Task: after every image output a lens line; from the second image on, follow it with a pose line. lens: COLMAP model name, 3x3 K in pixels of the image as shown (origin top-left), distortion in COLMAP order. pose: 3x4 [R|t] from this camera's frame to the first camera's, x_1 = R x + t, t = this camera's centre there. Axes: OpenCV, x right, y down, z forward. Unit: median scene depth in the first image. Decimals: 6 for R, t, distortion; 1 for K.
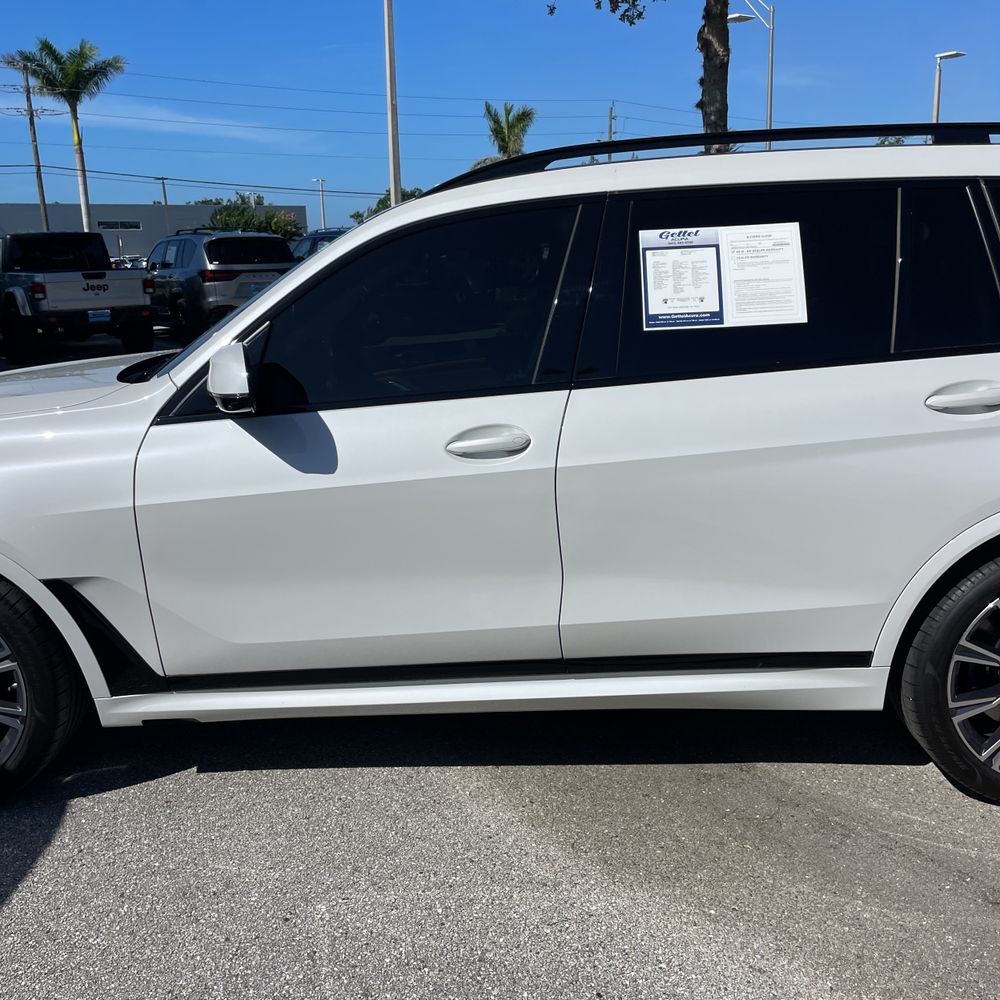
lens RADIAL K [[1032.8, 0, 483.4], [0, 1032.8, 508.6], [0, 0, 1]] dist [0.025113, 0.000000]
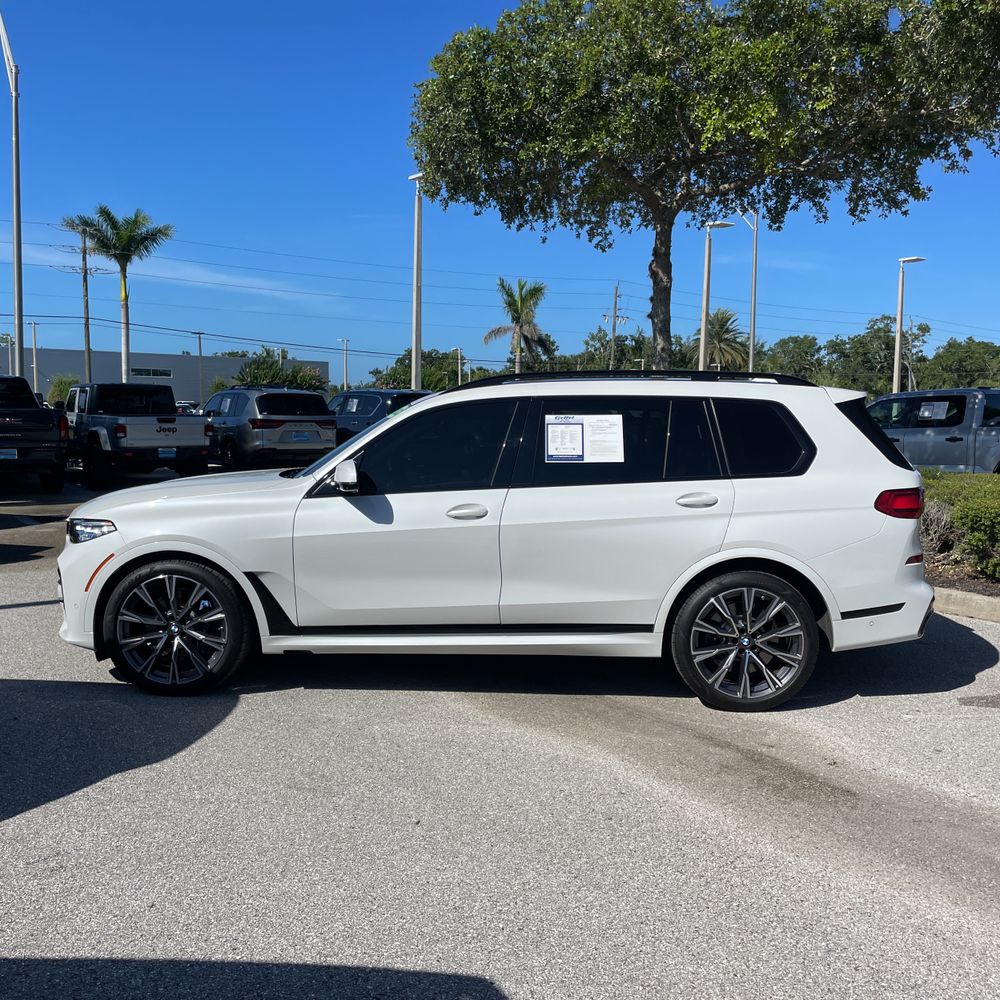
lens RADIAL K [[1032.8, 0, 486.2], [0, 1032.8, 505.9], [0, 0, 1]] dist [0.025113, 0.000000]
pose [[0.999135, 0.041237, -0.005408, 0.051580], [-0.041582, 0.987843, -0.149793, 0.222526], [-0.000835, 0.149888, 0.988703, -1.004725]]
